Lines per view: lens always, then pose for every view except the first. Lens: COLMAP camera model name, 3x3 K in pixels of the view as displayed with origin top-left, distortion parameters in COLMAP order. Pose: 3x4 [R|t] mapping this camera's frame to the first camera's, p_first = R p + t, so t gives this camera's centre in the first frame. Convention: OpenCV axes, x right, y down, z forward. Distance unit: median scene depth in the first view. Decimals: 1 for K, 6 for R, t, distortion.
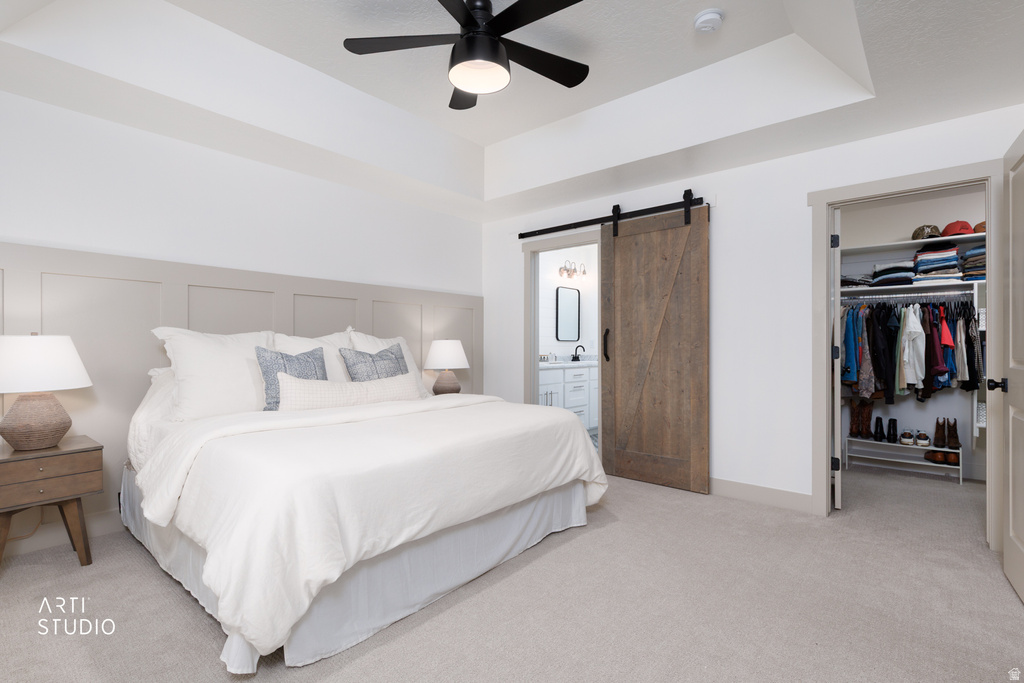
lens RADIAL K [[460.6, 0, 509.1], [0, 460.6, 344.5], [0, 0, 1]] dist [0.005089, -0.000131]
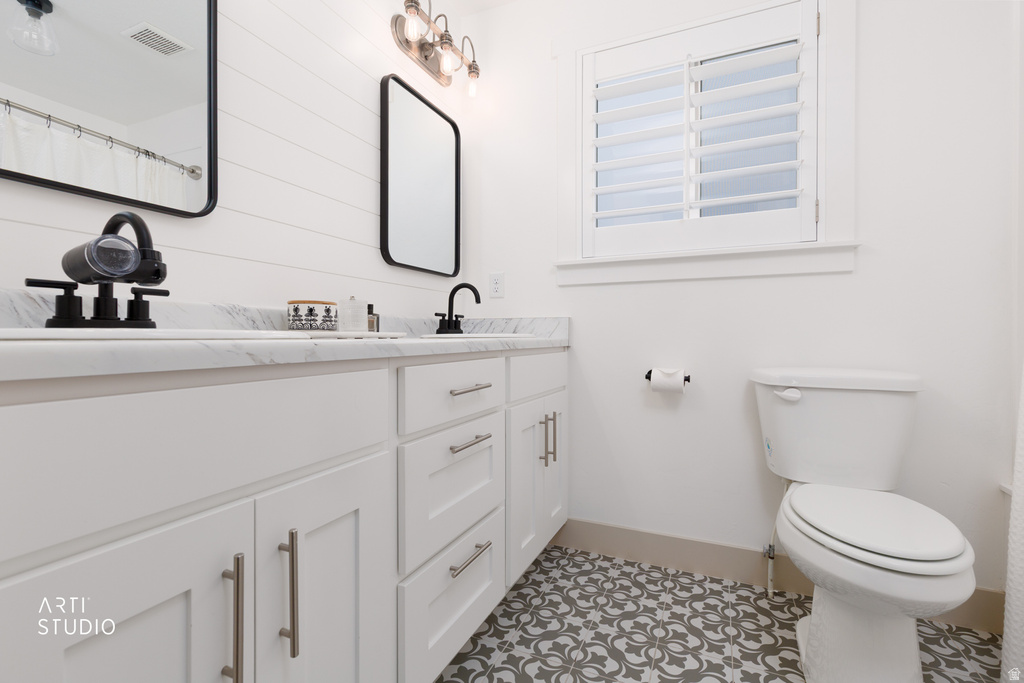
lens RADIAL K [[460.6, 0, 511.1], [0, 460.6, 336.9], [0, 0, 1]] dist [0.005089, -0.000131]
pose [[0.954022, -0.001336, 0.299734, 0.098202], [-0.001264, 0.999963, 0.008480, 0.037121], [-0.299734, -0.008469, 0.953985, 0.742940]]
